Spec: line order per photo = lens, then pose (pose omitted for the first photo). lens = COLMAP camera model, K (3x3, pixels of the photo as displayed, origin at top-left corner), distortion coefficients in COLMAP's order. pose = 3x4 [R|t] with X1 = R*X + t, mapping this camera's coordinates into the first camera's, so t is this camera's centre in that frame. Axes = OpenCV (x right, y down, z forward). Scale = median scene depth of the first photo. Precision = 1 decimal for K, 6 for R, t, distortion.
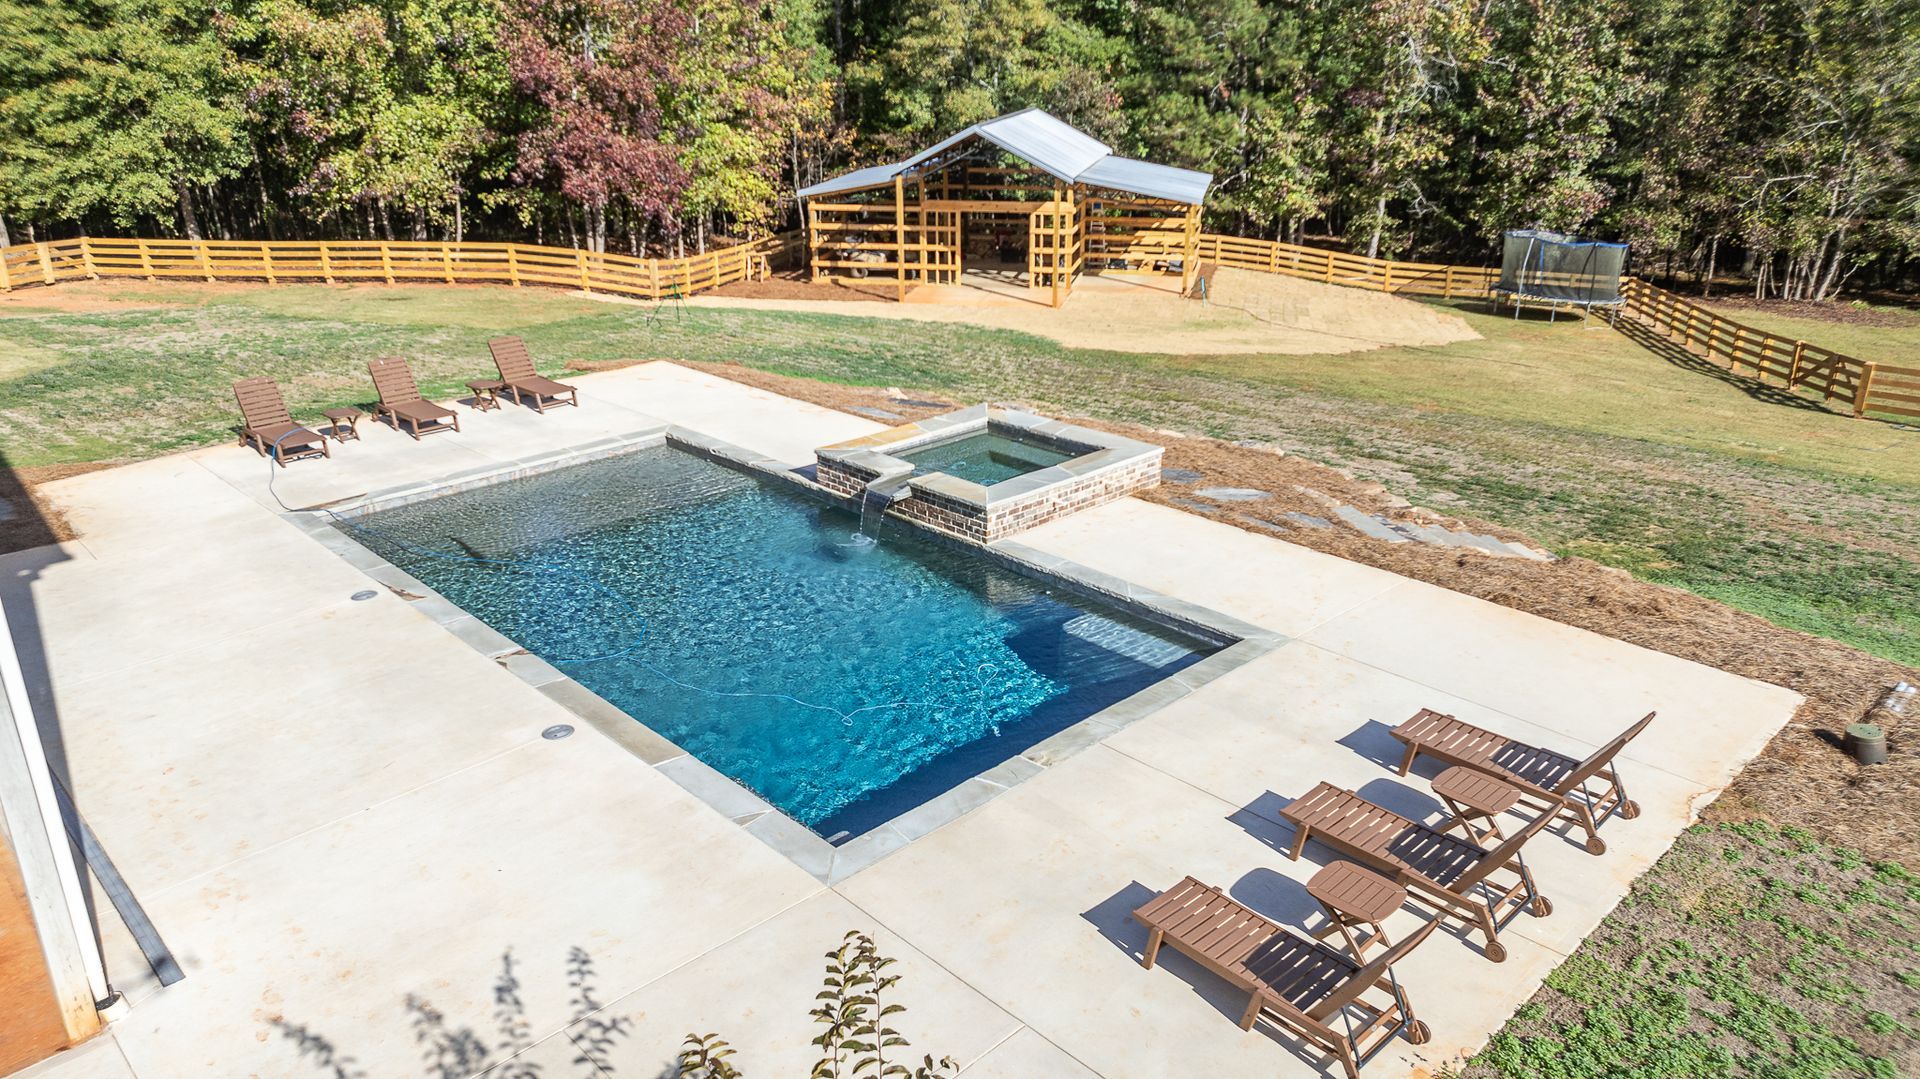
lens RADIAL K [[1350.7, 0, 984.3], [0, 1350.7, 533.7], [0, 0, 1]] dist [-0.040121, 0.043025]
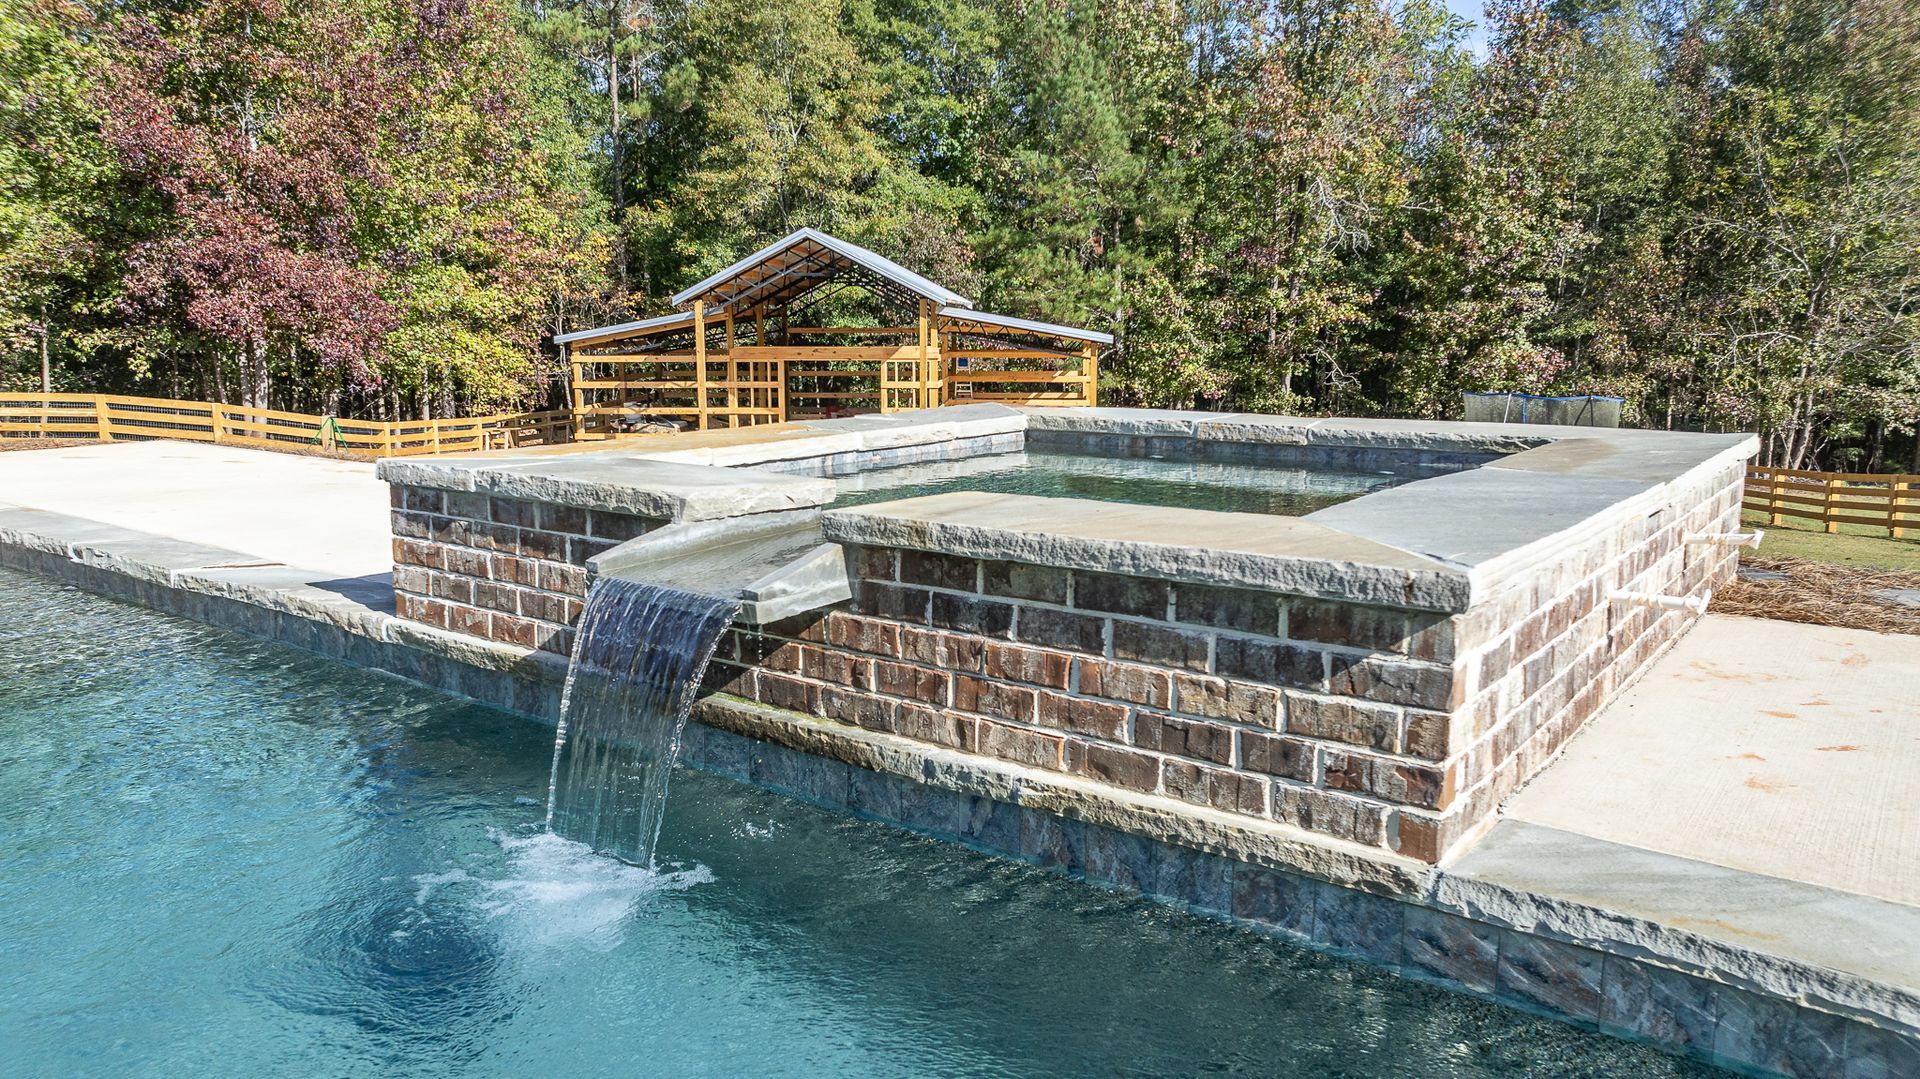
lens RADIAL K [[1350.7, 0, 962.5], [0, 1350.7, 541.8], [0, 0, 1]] dist [-0.040121, 0.043025]
pose [[0.990574, -0.024343, 0.134796, -0.022571], [0.049825, 0.980704, -0.189042, -0.000391], [-0.127593, 0.193976, 0.972673, 0.295001]]
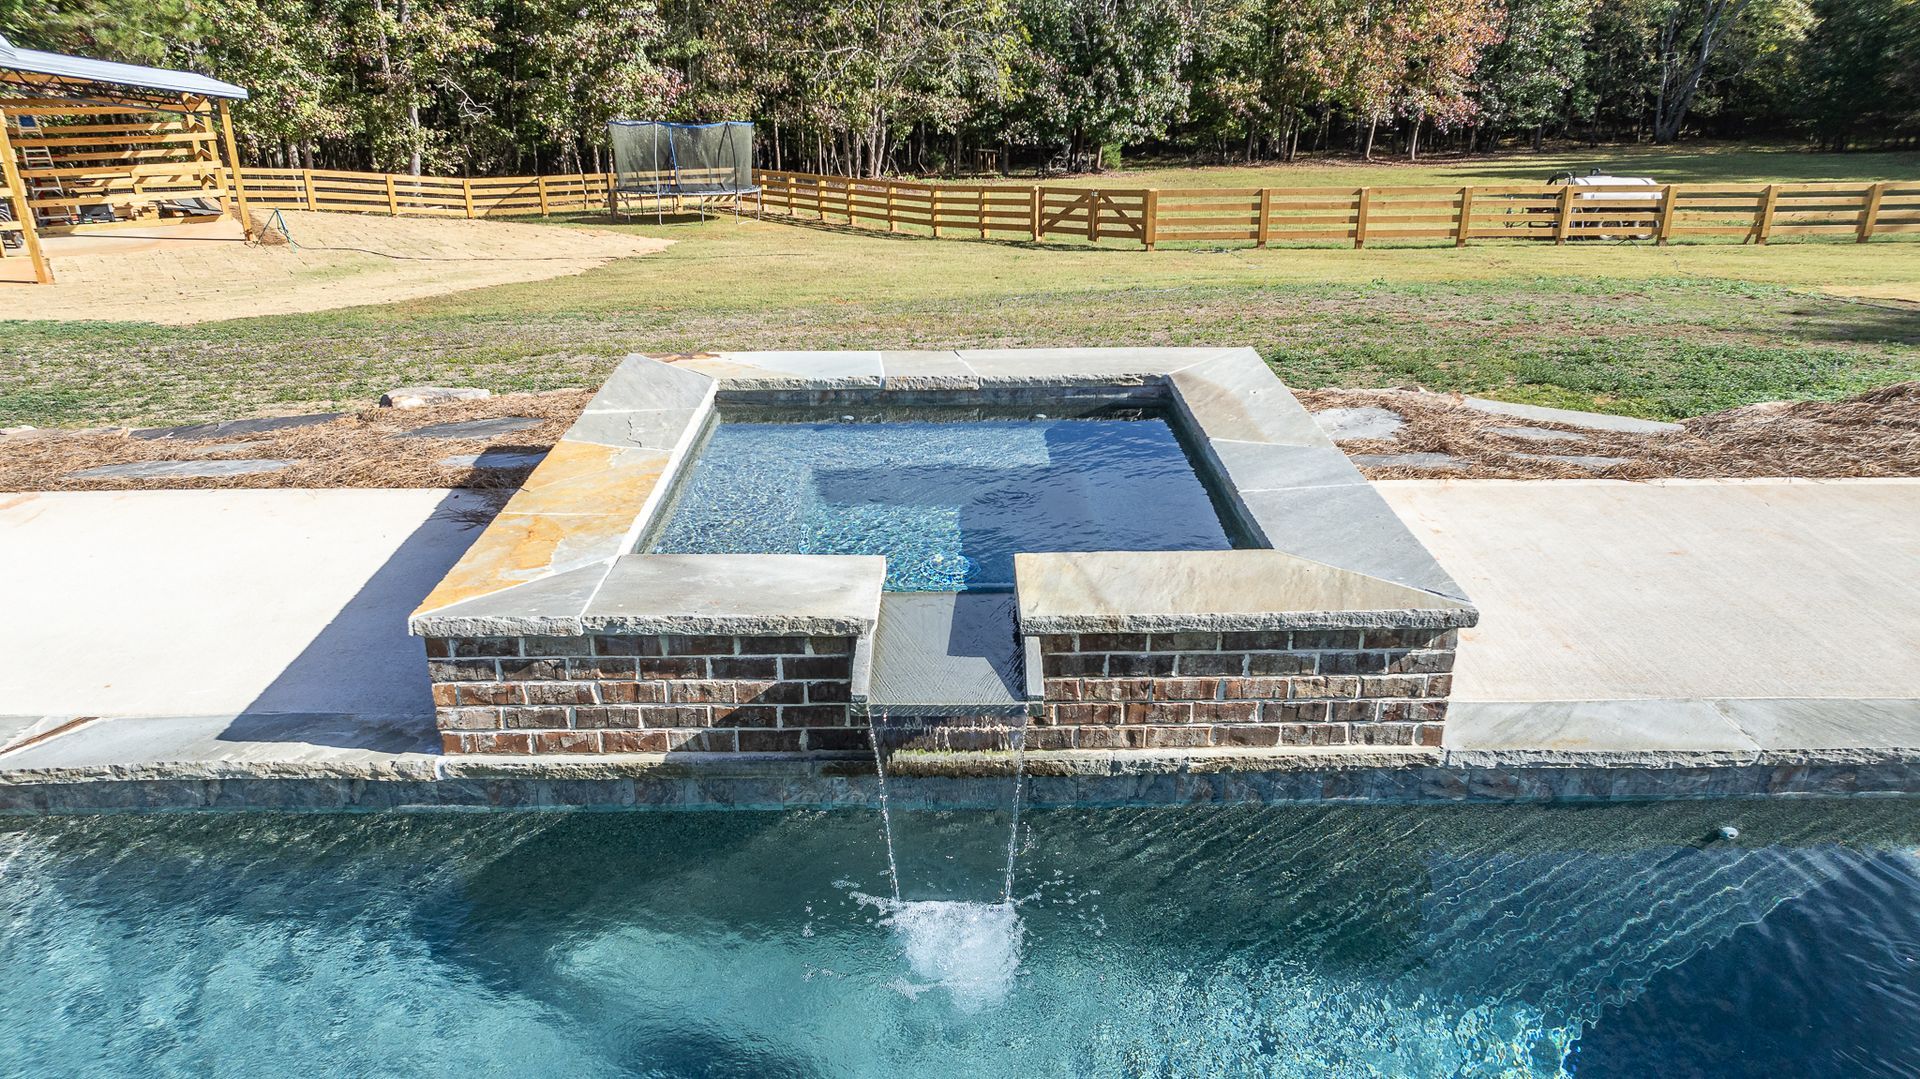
lens RADIAL K [[1350.7, 0, 960.2], [0, 1350.7, 538.9], [0, 0, 1]] dist [-0.040121, 0.043025]
pose [[0.698617, -0.269583, 0.662766, -0.080424], [0.252928, 0.959546, 0.123690, -0.030960], [-0.669299, 0.081220, 0.738540, 0.294520]]
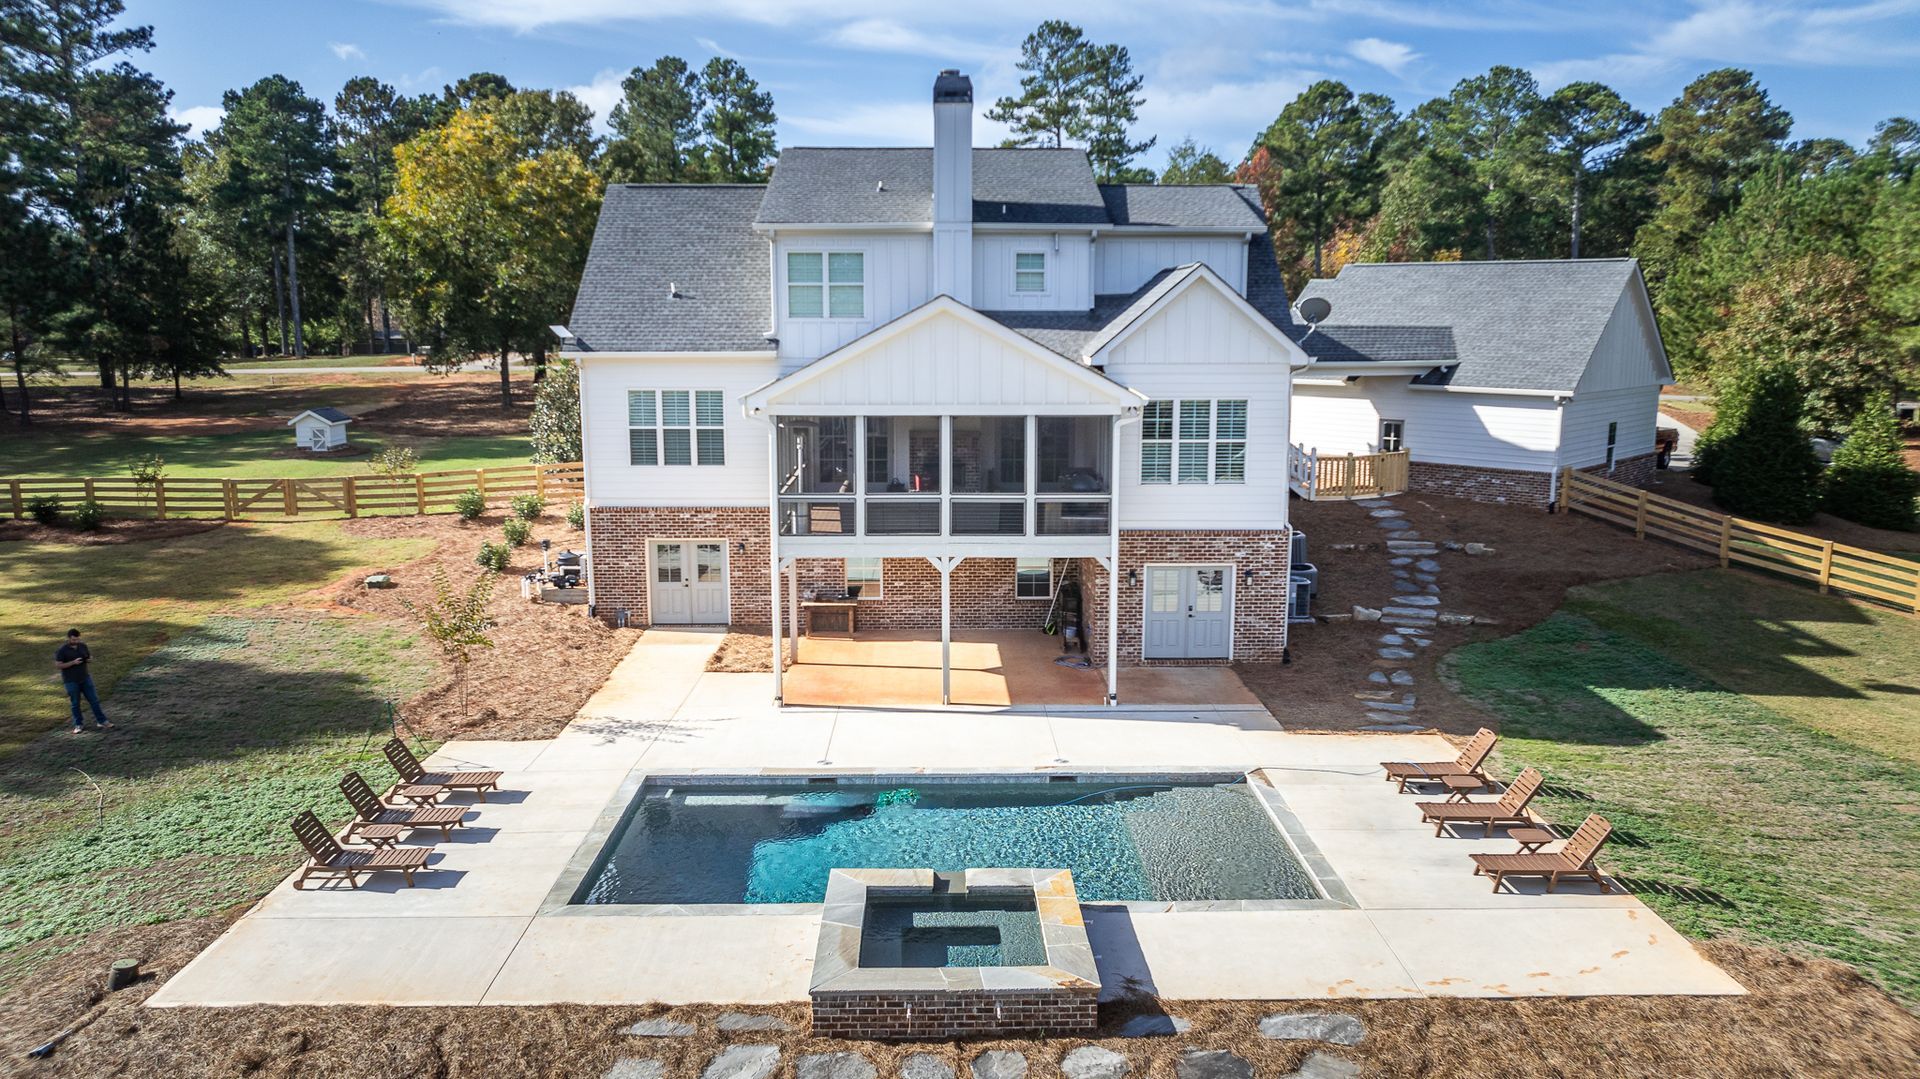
lens RADIAL K [[1350.7, 0, 960.0], [0, 1350.7, 539.6], [0, 0, 1]] dist [-0.040121, 0.043025]
pose [[-0.685281, 0.129176, -0.716731, 0.251956], [-0.252119, 0.881212, 0.399876, -0.266547], [0.683247, 0.454729, -0.571310, 0.556379]]
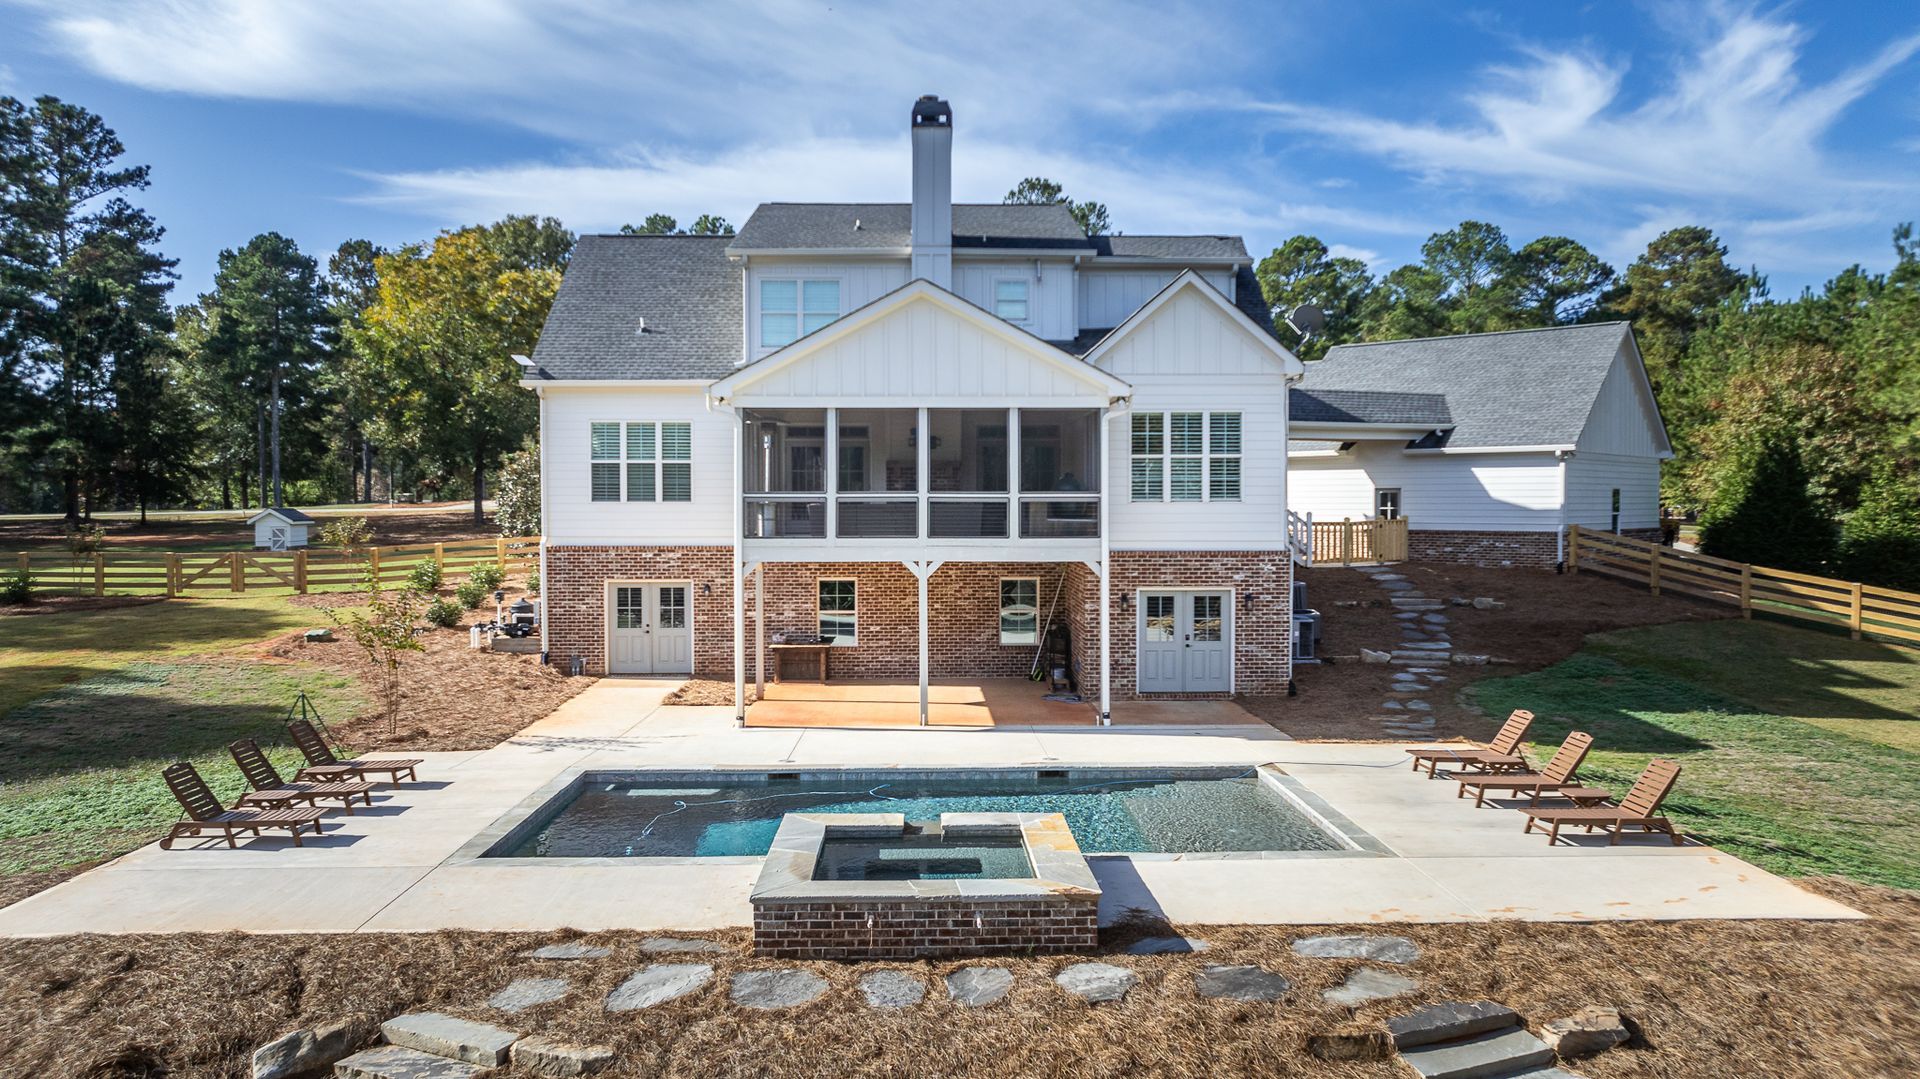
lens RADIAL K [[1350.7, 0, 959.5], [0, 1350.7, 539.3], [0, 0, 1]] dist [-0.040121, 0.043025]
pose [[-0.677557, 0.028398, -0.734921, 0.225146], [-0.252587, 0.929491, 0.268788, -0.178931], [0.690736, 0.367751, -0.622610, 0.566082]]
